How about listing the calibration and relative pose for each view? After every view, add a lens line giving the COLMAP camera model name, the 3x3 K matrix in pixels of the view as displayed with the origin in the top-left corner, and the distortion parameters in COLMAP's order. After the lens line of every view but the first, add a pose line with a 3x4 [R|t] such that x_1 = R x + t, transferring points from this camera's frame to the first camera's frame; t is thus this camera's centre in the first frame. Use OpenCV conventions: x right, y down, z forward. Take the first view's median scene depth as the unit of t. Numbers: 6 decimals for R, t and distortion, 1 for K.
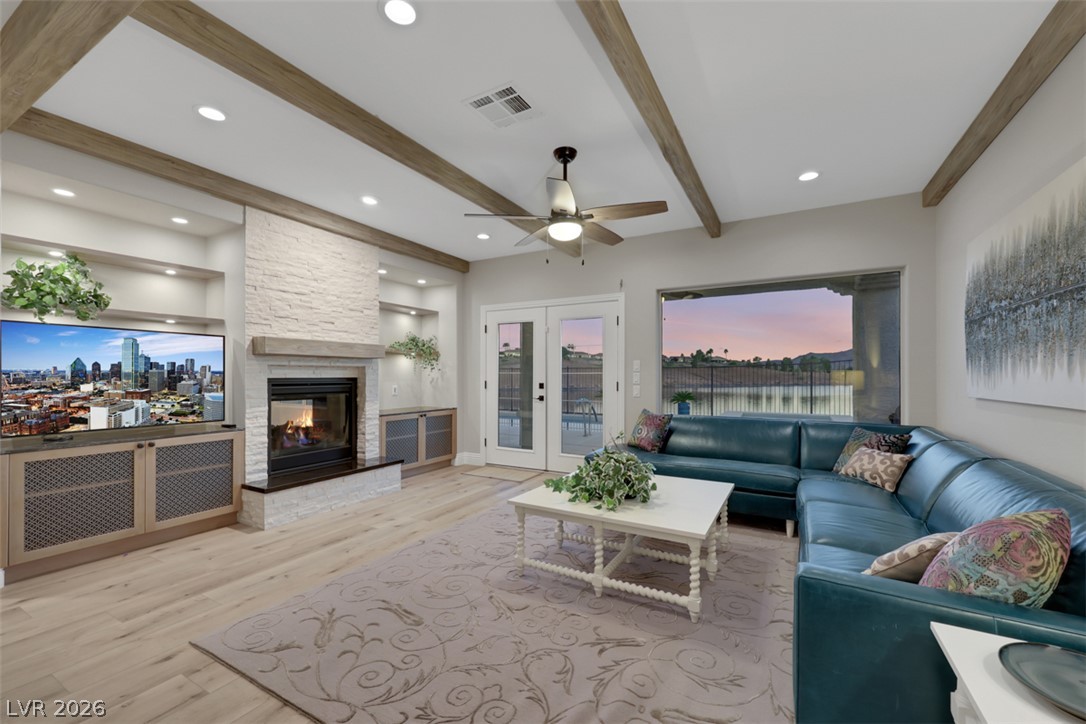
lens RADIAL K [[445.8, 0, 544.2], [0, 445.8, 372.7], [0, 0, 1]] dist [-0.000503, -0.000132]
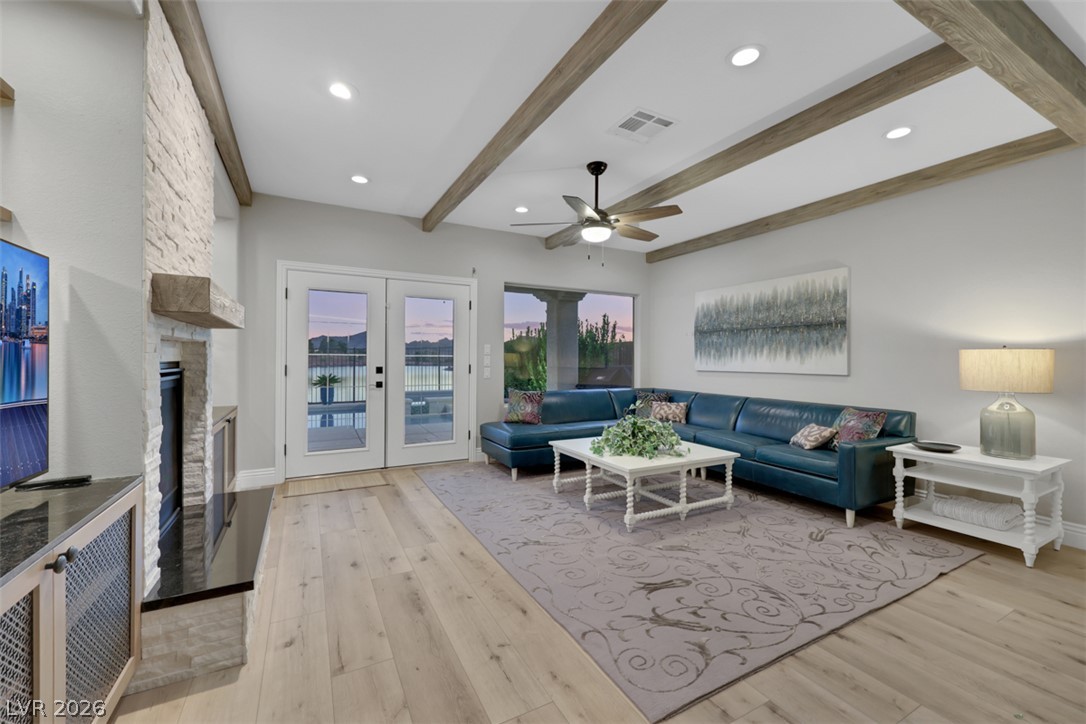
lens RADIAL K [[442.9, 0, 542.3], [0, 442.9, 357.4], [0, 0, 1]] dist [-0.001287, 0.000101]
pose [[0.529977, 0.003819, 0.848003, -0.957099], [-0.010404, 0.999944, 0.001999, 0.000269], [-0.847948, -0.009883, 0.529987, 0.488786]]
